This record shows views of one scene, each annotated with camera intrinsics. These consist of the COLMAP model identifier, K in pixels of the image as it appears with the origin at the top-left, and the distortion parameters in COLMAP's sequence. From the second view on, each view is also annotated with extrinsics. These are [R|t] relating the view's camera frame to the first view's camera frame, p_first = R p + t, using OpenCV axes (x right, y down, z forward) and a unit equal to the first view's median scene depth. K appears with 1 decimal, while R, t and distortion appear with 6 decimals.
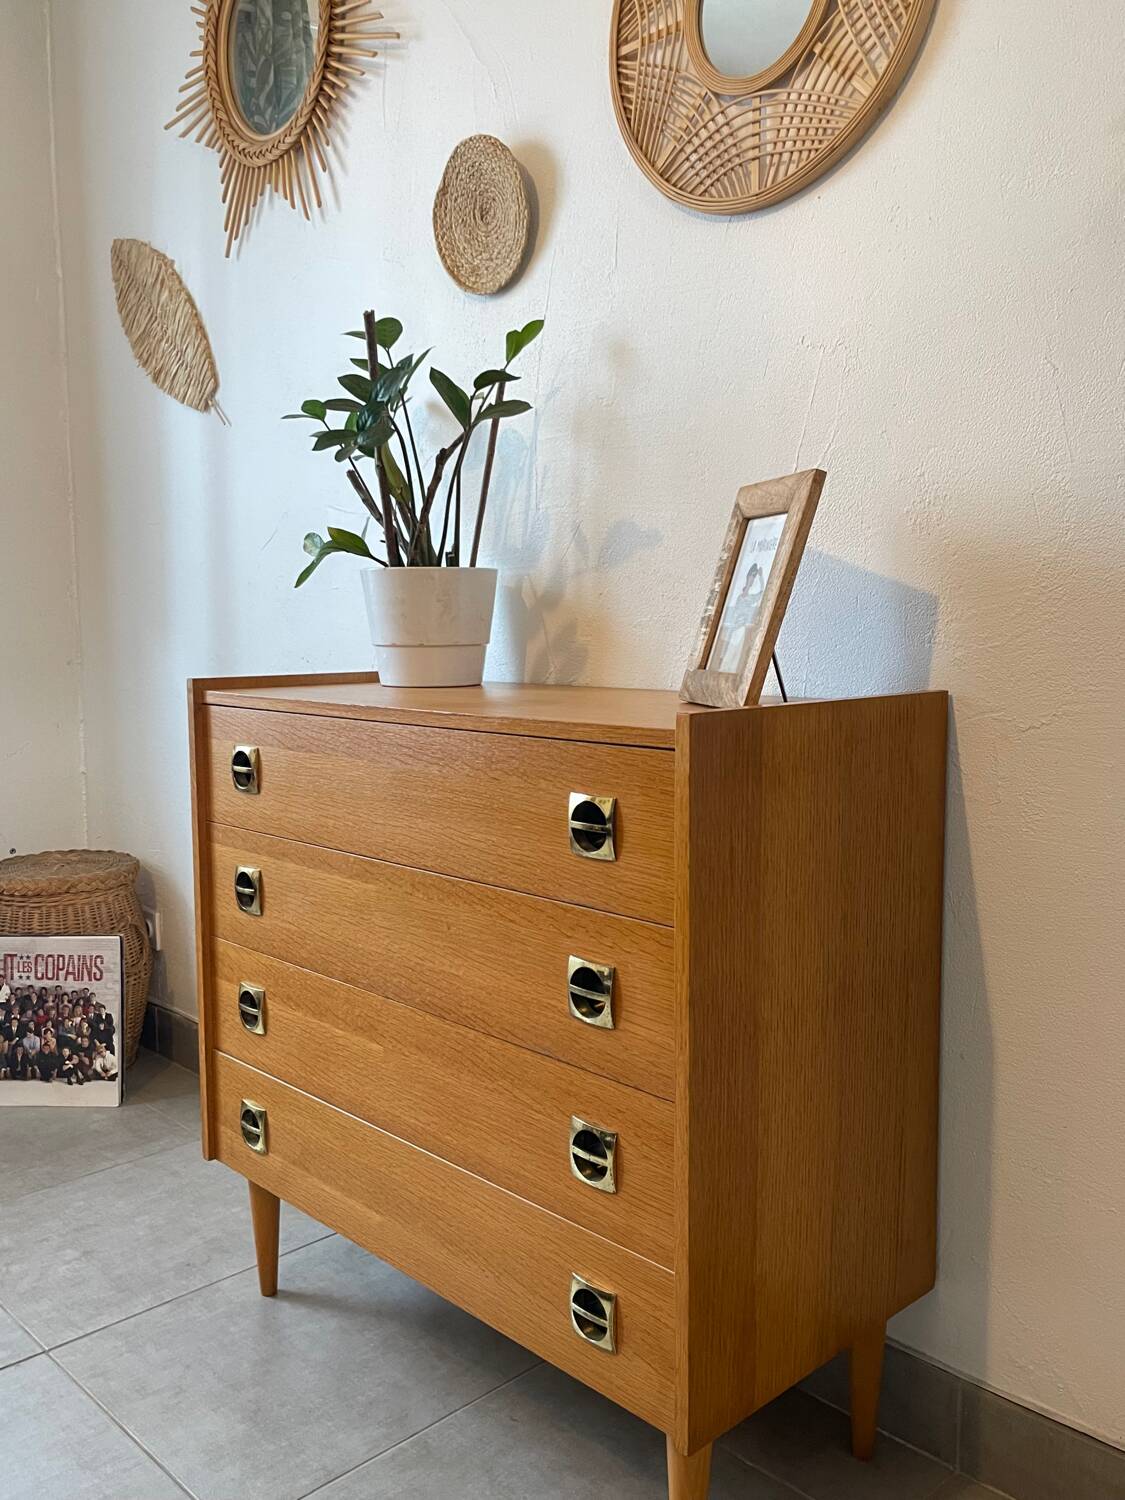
lens RADIAL K [[1285.0, 0, 555.2], [0, 1285.0, 747.8], [0, 0, 1]] dist [0.094960, -0.137758]
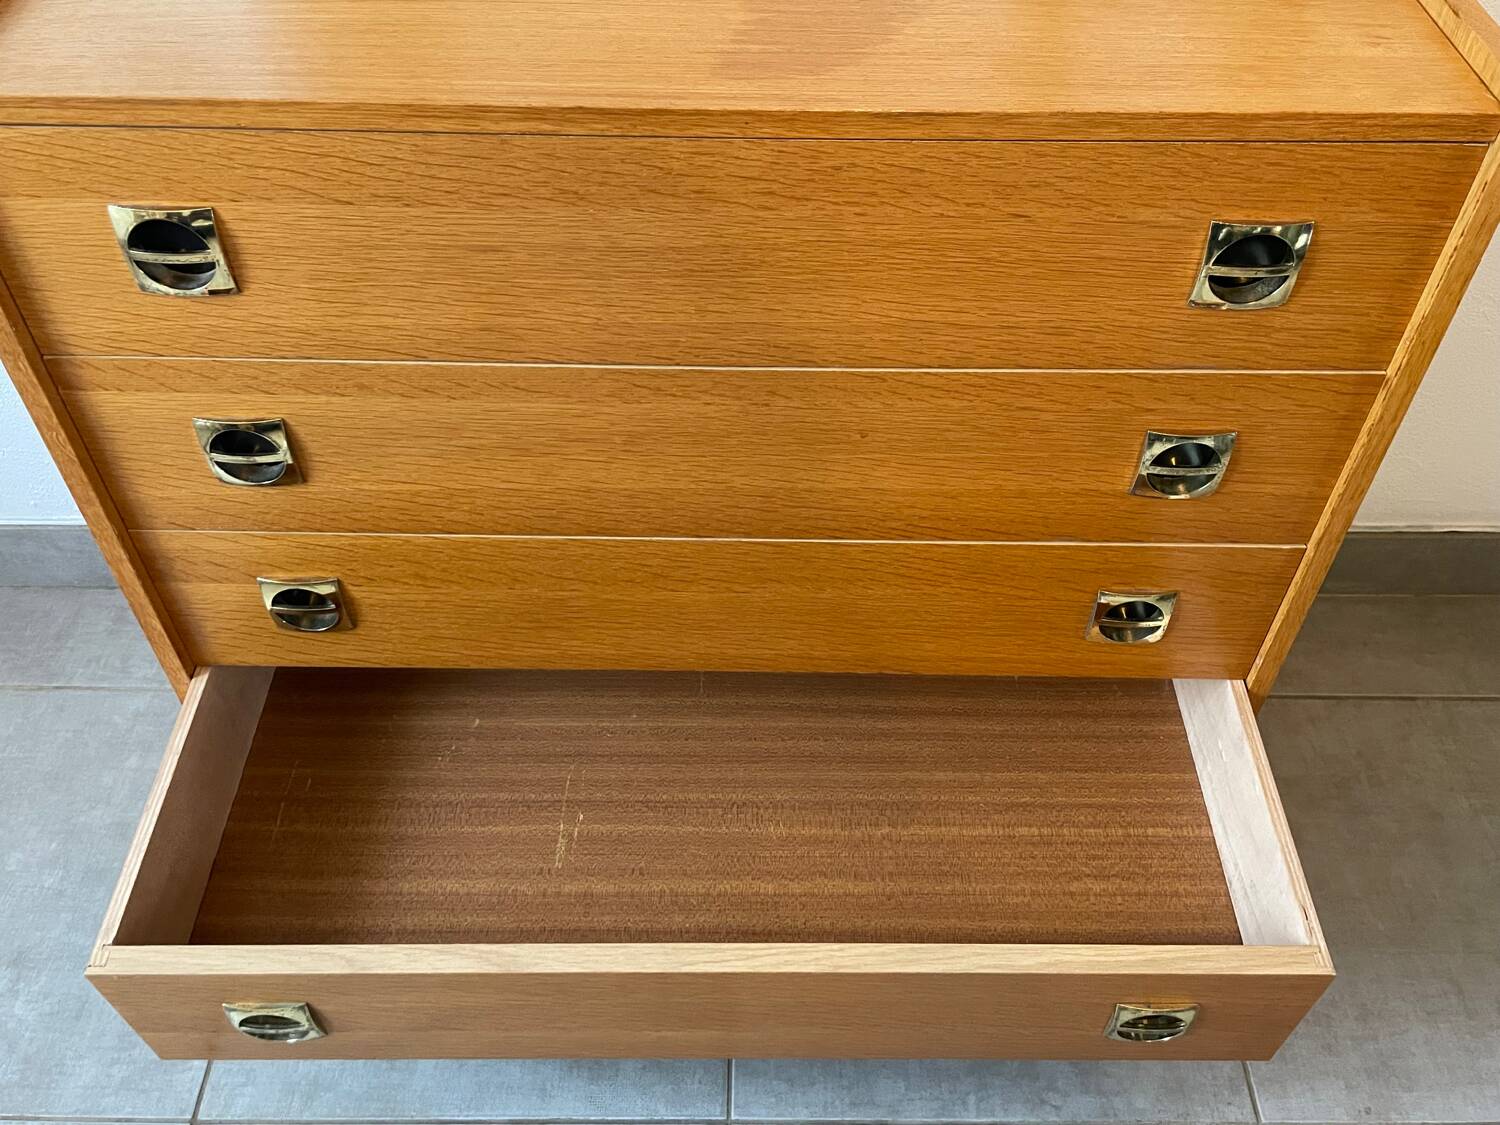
lens RADIAL K [[1285.0, 0, 763.2], [0, 1285.0, 549.7], [0, 0, 1]] dist [0.094960, -0.137758]
pose [[0.687400, -0.517855, 0.509222, -0.366696], [0.060574, 0.739575, 0.670343, -0.191728], [-0.723748, -0.429948, 0.539752, 0.529161]]
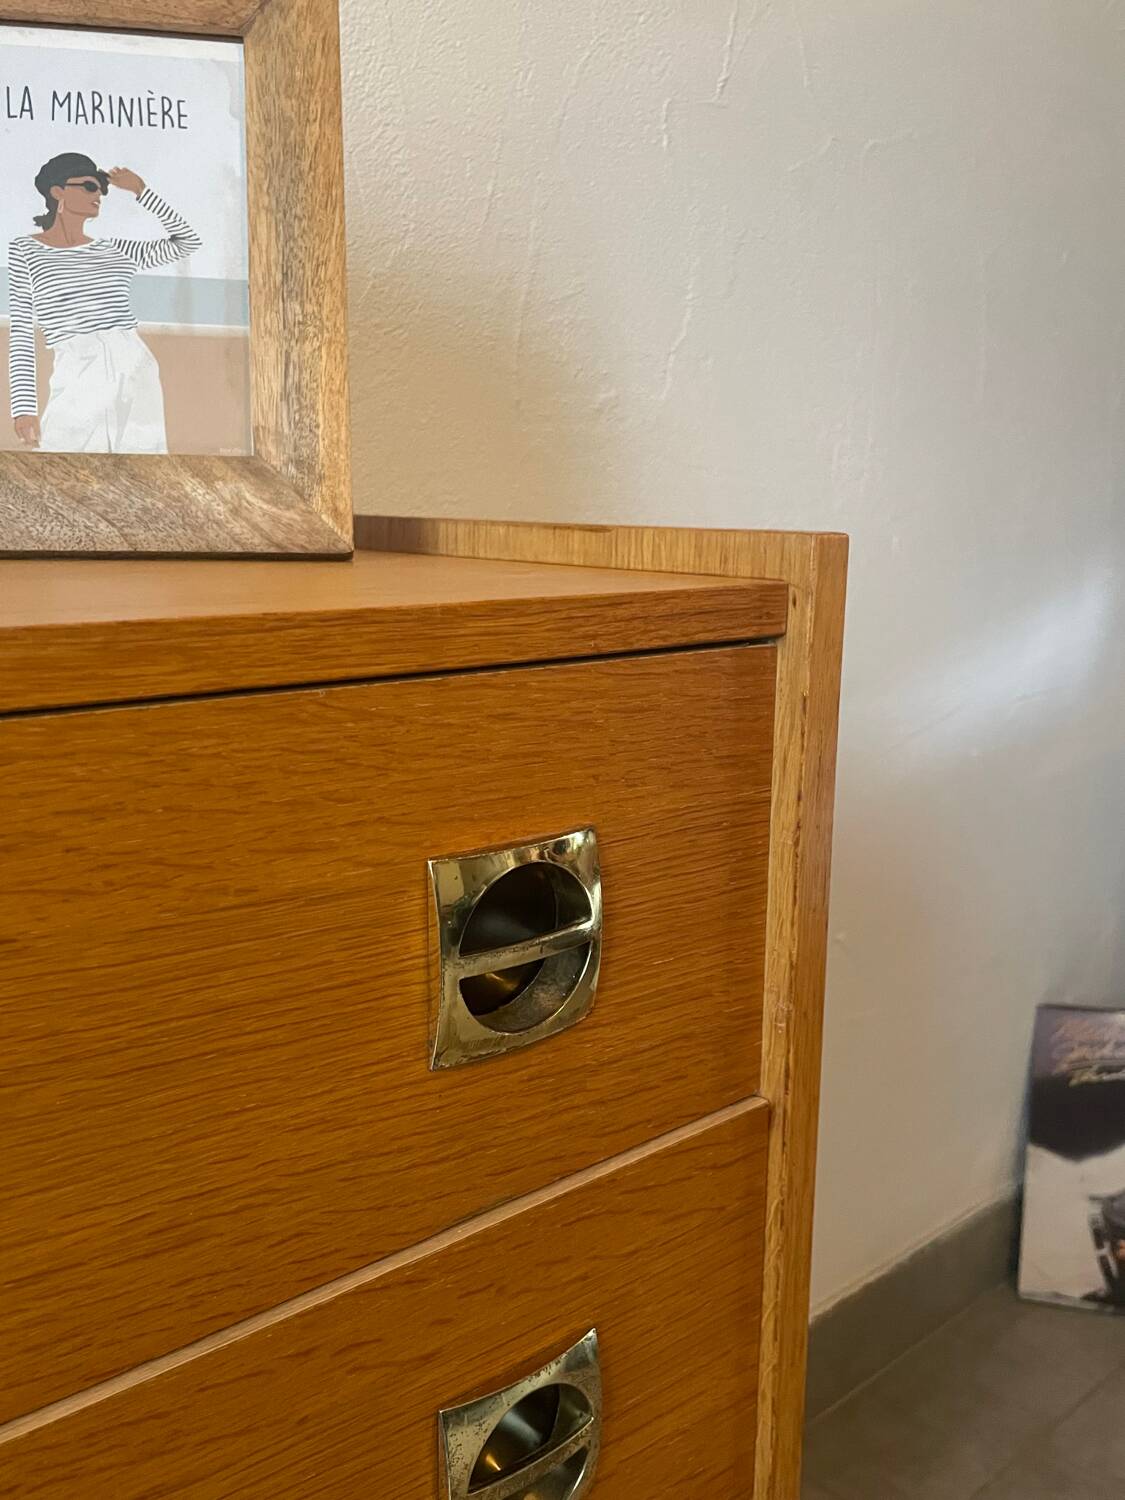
lens RADIAL K [[1285.0, 0, 562.3], [0, 1285.0, 737.7], [0, 0, 1]] dist [0.094960, -0.137758]
pose [[0.043883, -0.178219, 0.983012, -0.177502], [0.093275, 0.980393, 0.173580, -0.025721], [-0.994673, 0.084073, 0.059646, 0.666684]]
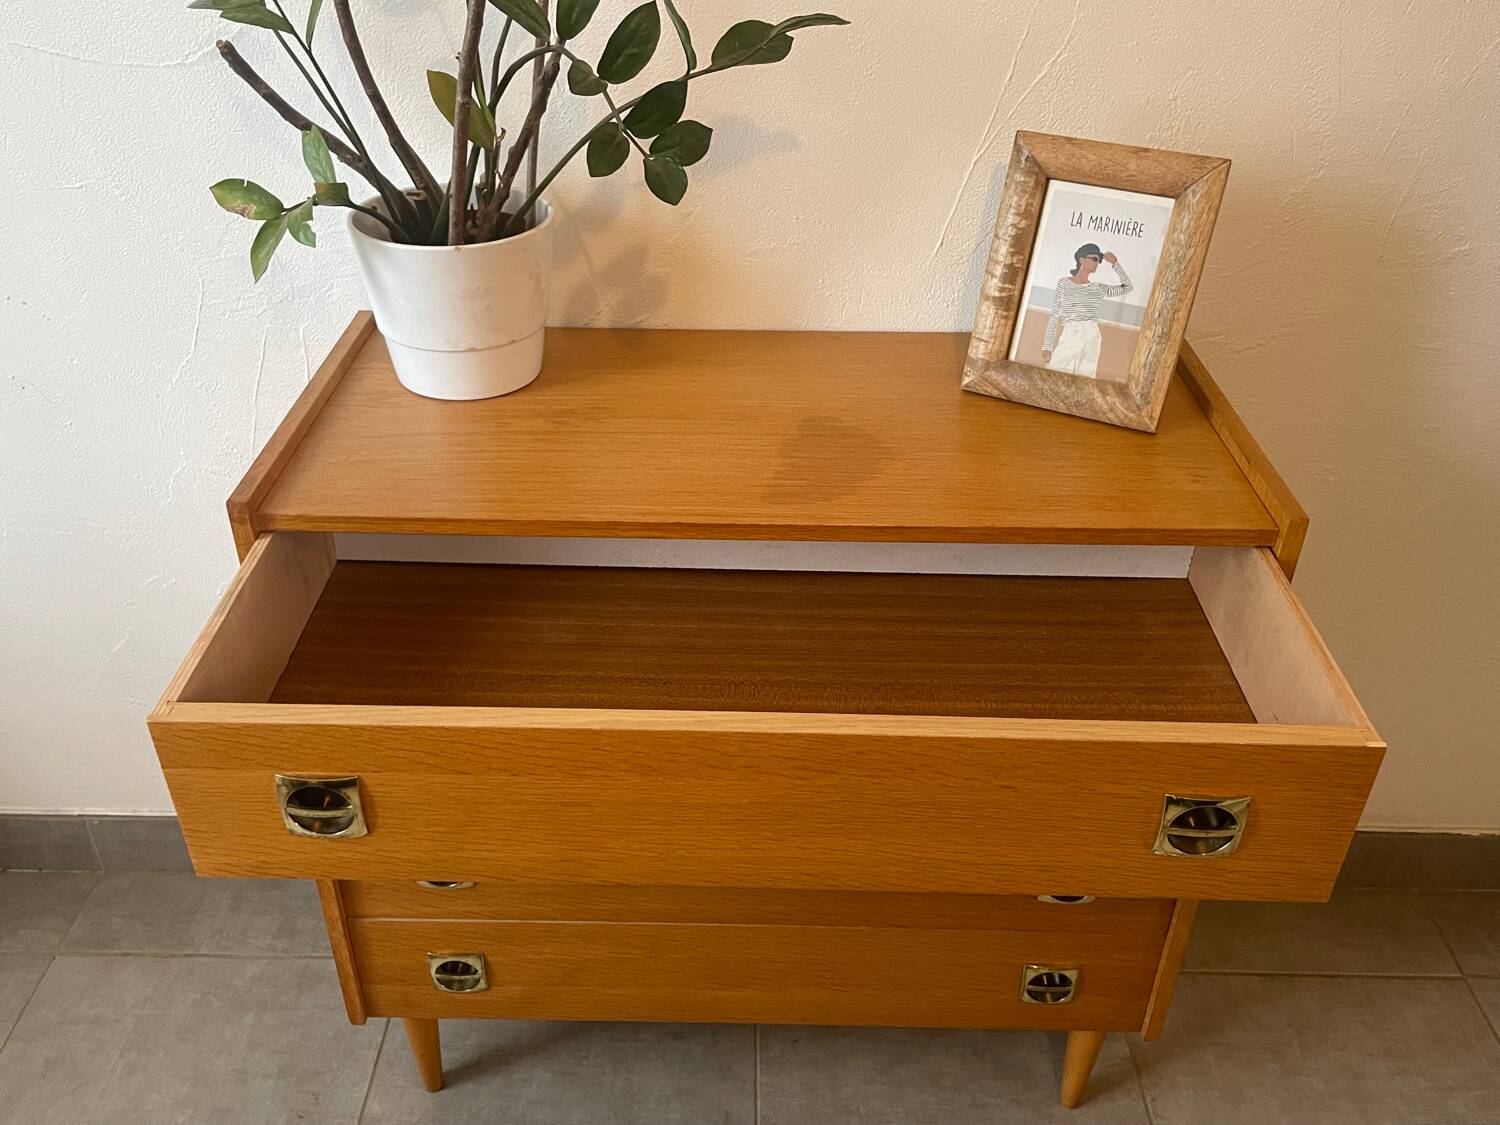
lens RADIAL K [[1285.0, 0, 732.4], [0, 1285.0, 567.2], [0, 0, 1]] dist [0.094960, -0.137758]
pose [[0.699757, -0.382552, 0.603319, -0.495750], [0.065551, 0.875355, 0.479016, -0.304366], [-0.711367, -0.295646, 0.637613, 0.424028]]
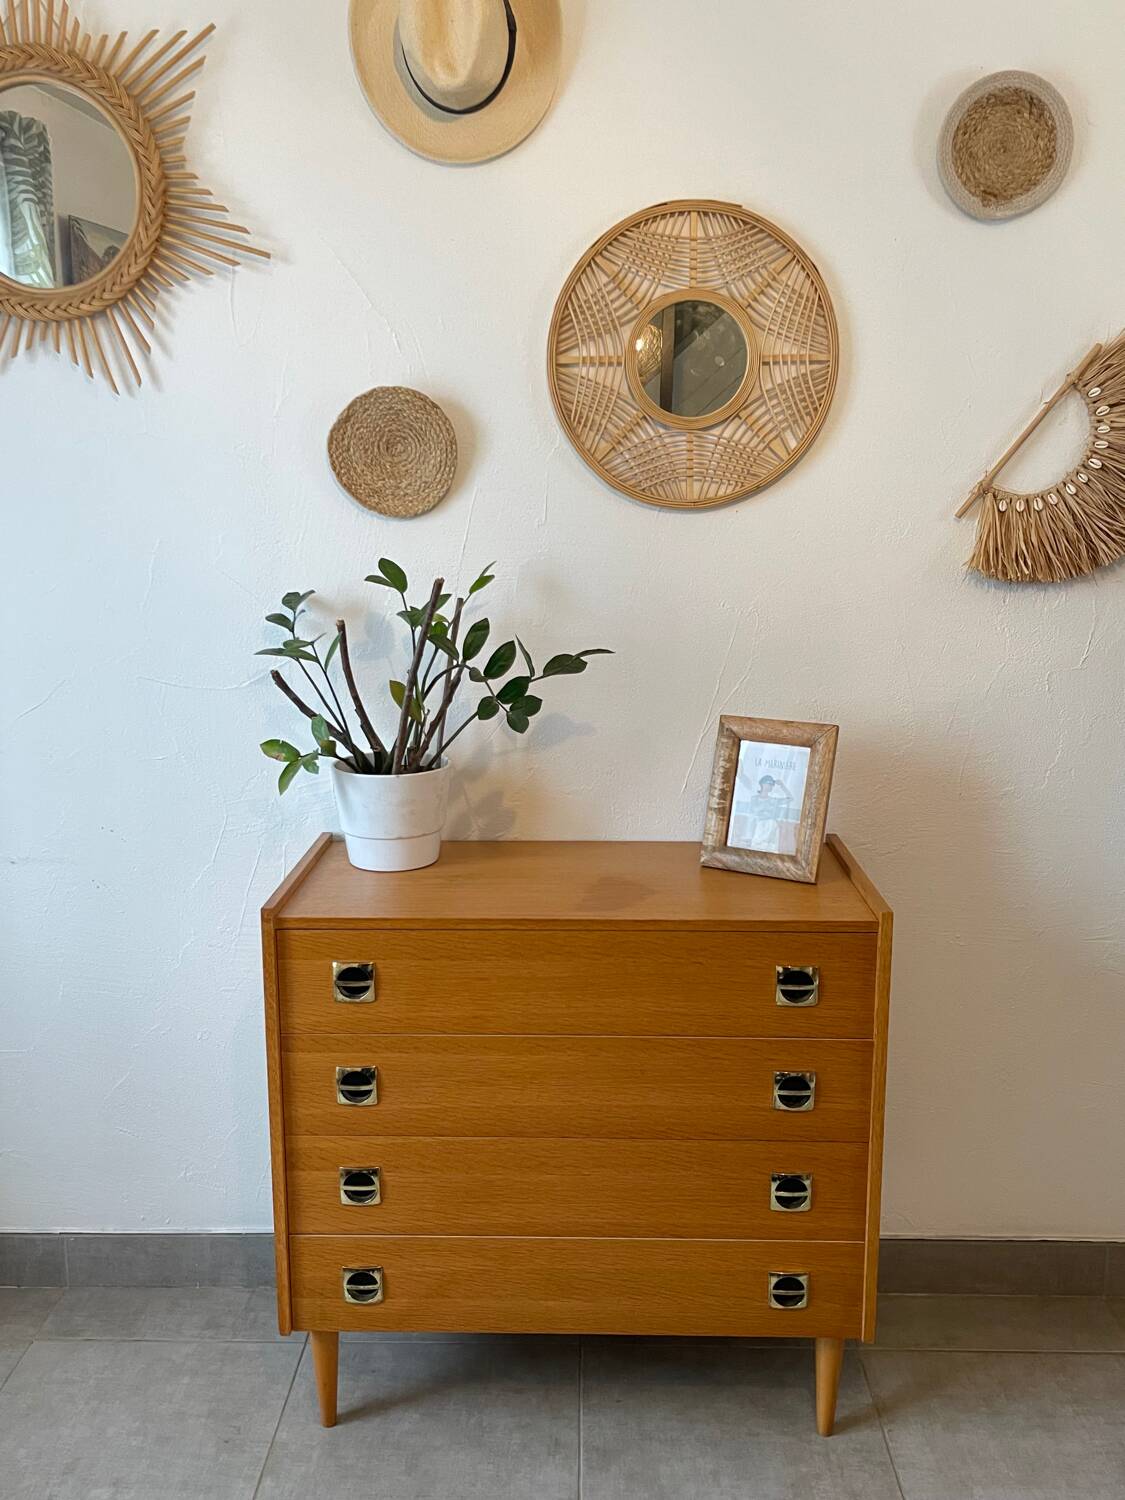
lens RADIAL K [[1285.0, 0, 559.3], [0, 1285.0, 747.5], [0, 0, 1]] dist [0.094960, -0.137758]
pose [[0.703966, -0.134165, 0.697446, -0.822617], [0.073358, 0.990479, 0.116490, -0.286116], [-0.706435, -0.030842, 0.707106, 0.088665]]
